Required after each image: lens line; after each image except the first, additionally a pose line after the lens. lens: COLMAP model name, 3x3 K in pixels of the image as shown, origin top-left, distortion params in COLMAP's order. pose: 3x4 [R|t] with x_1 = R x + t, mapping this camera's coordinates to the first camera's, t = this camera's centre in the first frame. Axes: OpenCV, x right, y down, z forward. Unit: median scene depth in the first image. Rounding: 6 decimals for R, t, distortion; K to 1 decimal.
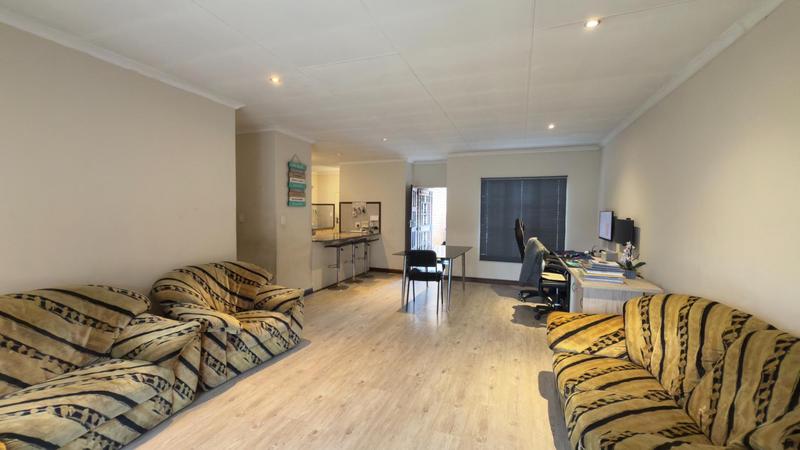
lens RADIAL K [[318.5, 0, 400.0], [0, 318.5, 225.0], [0, 0, 1]] dist [0.000147, -0.000013]
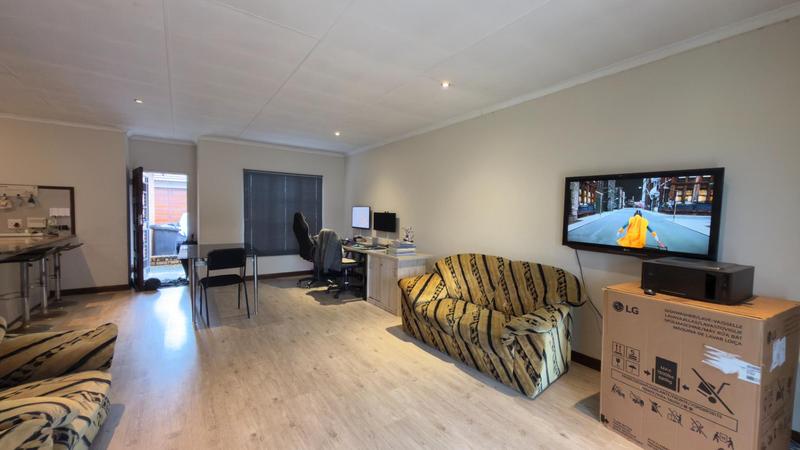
lens RADIAL K [[318.5, 0, 400.0], [0, 318.5, 225.0], [0, 0, 1]] dist [0.000147, -0.000013]
pose [[0.564765, -0.032304, 0.824619, -0.380090], [0.019833, 0.999476, 0.025571, 0.001865], [-0.825013, 0.001914, 0.565110, 0.140135]]
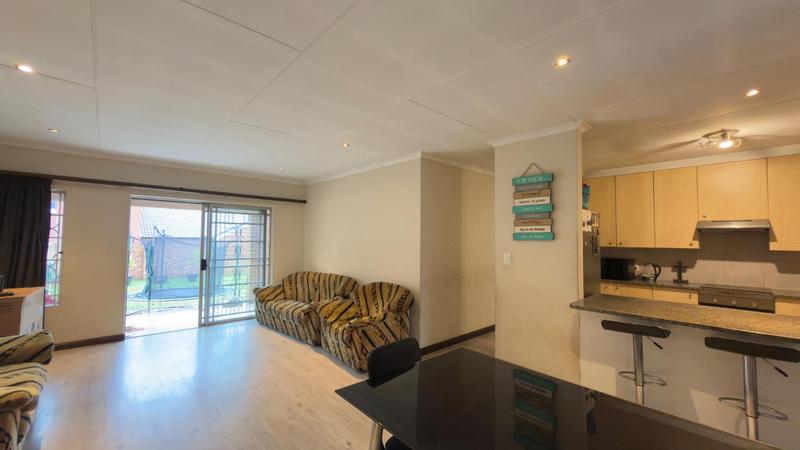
lens RADIAL K [[318.5, 0, 400.0], [0, 318.5, 225.0], [0, 0, 1]] dist [0.000147, -0.000013]
pose [[-0.441905, -0.048796, -0.895734, 0.447865], [-0.050644, 0.998284, -0.029397, -0.065237], [0.895631, 0.032373, -0.443618, 1.206484]]
